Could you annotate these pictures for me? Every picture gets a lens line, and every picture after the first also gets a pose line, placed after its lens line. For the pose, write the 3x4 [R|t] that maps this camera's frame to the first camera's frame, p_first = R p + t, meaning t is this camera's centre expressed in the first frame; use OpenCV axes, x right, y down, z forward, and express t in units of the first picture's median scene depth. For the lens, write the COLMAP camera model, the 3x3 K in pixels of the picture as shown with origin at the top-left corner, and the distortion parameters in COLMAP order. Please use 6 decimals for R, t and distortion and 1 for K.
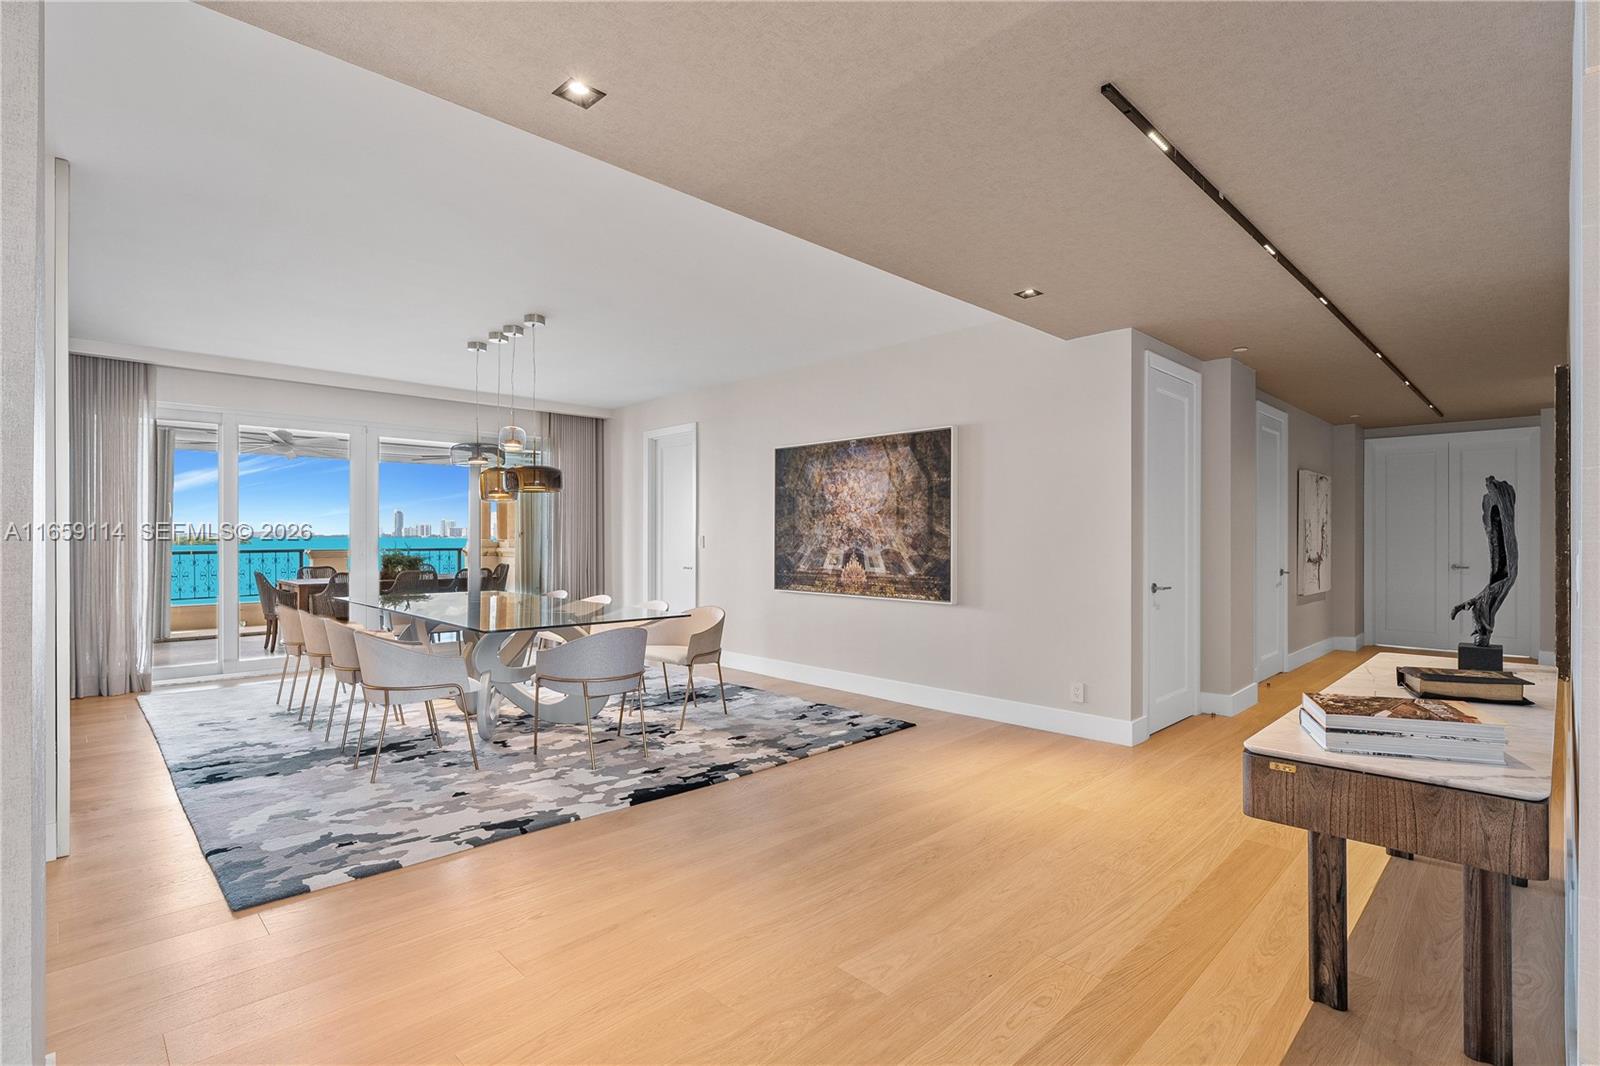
lens RADIAL K [[753.3, 0, 805.5], [0, 753.3, 536.9], [0, 0, 1]] dist [-0.005206, -0.000076]
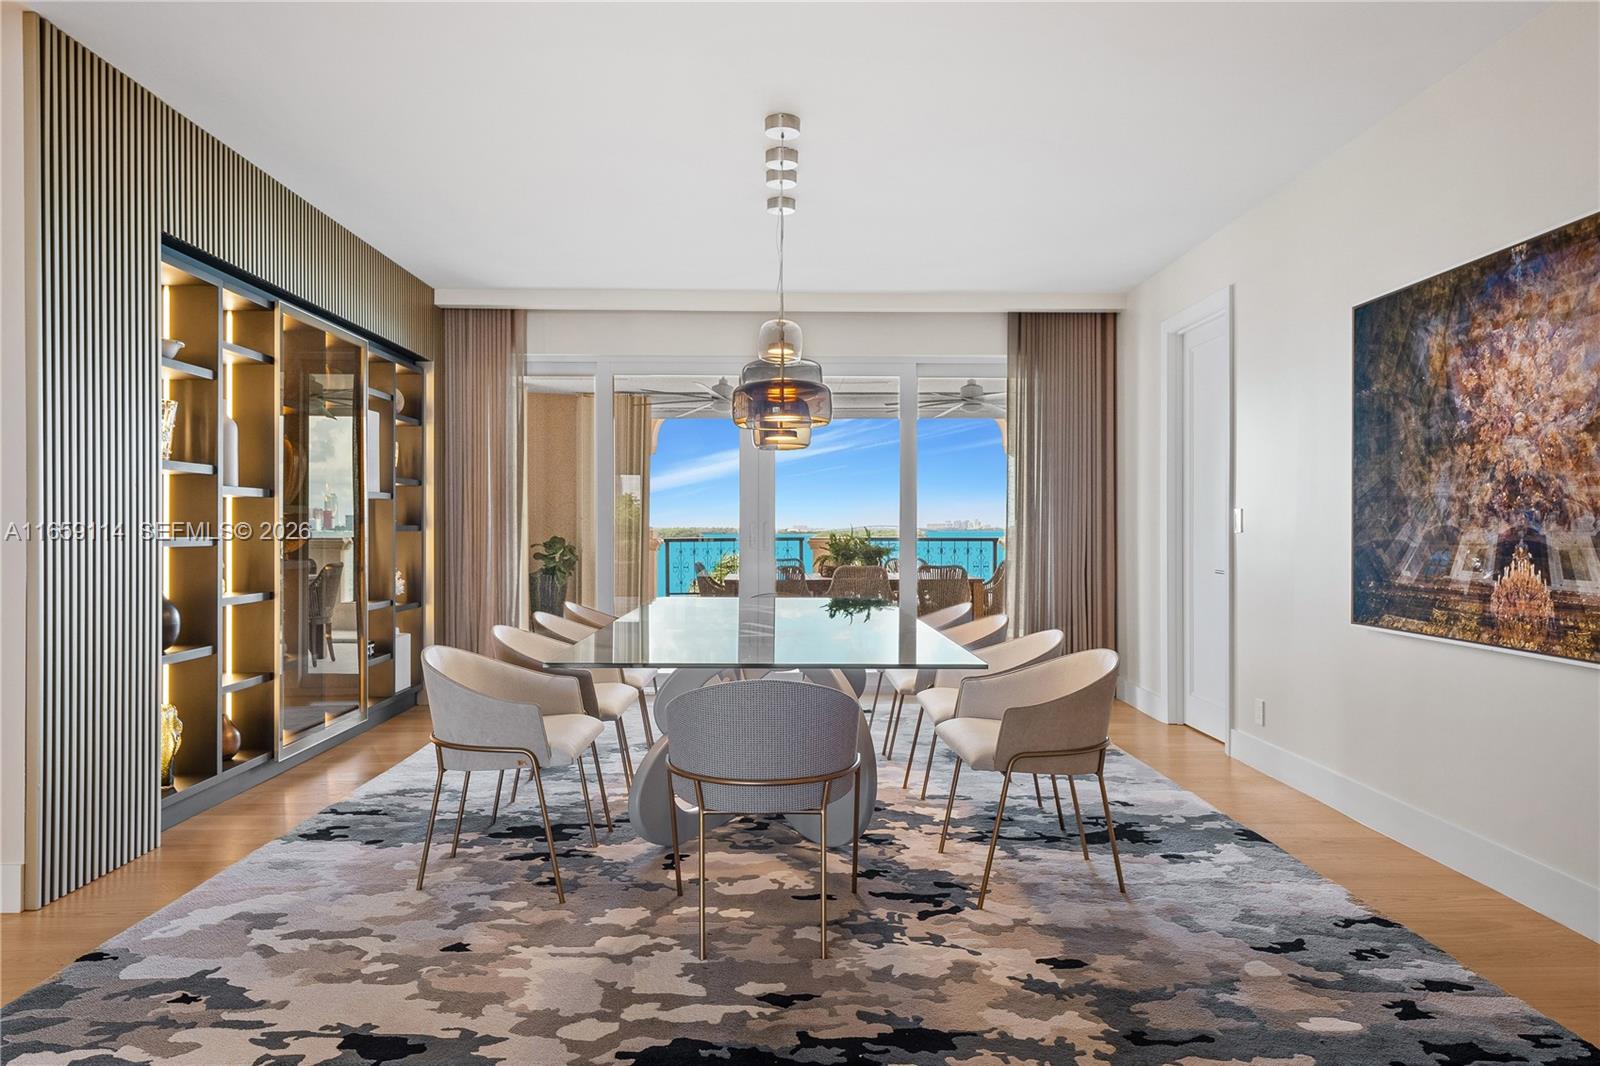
lens RADIAL K [[1050.8, 0, 806.1], [0, 1050.8, 524.7], [0, 0, 1]] dist [0.025579, -0.008227]
pose [[0.729726, -0.003354, -0.683731, 0.187518], [-0.001170, 0.999980, -0.006155, 0.019094], [0.683739, 0.005292, 0.729708, 0.403653]]
